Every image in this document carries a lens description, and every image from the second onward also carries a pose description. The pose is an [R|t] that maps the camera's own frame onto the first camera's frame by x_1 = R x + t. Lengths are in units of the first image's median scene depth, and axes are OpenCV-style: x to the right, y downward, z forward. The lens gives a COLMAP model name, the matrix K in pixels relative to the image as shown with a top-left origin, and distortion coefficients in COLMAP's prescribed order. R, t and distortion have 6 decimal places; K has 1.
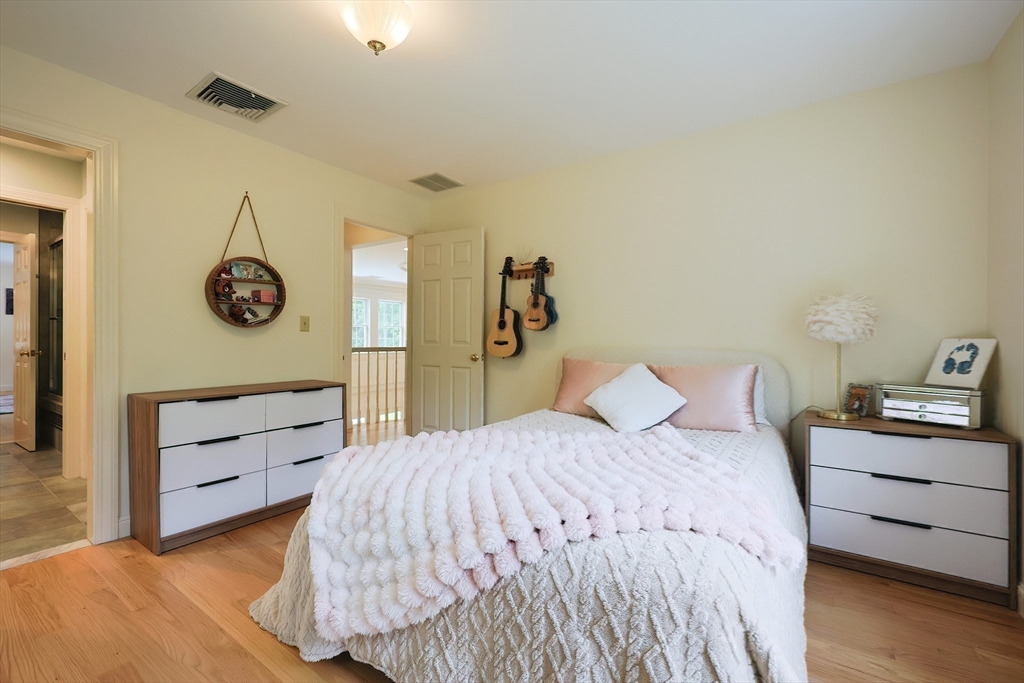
lens RADIAL K [[437.6, 0, 508.9], [0, 437.6, 344.6], [0, 0, 1]] dist [-0.010885, -0.001109]
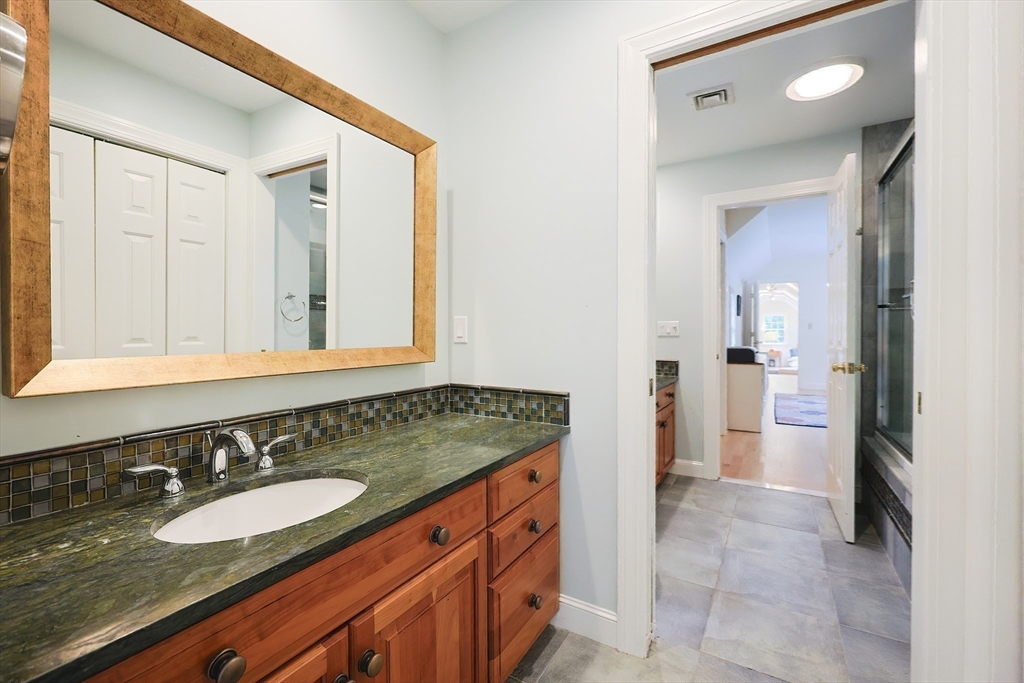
lens RADIAL K [[437.6, 0, 508.7], [0, 437.6, 340.2], [0, 0, 1]] dist [-0.010885, -0.001109]
pose [[0.057497, -0.003599, -0.998339, -0.568445], [-0.001709, 0.999992, -0.003704, -0.011859], [0.998344, 0.001919, 0.057491, 0.523862]]
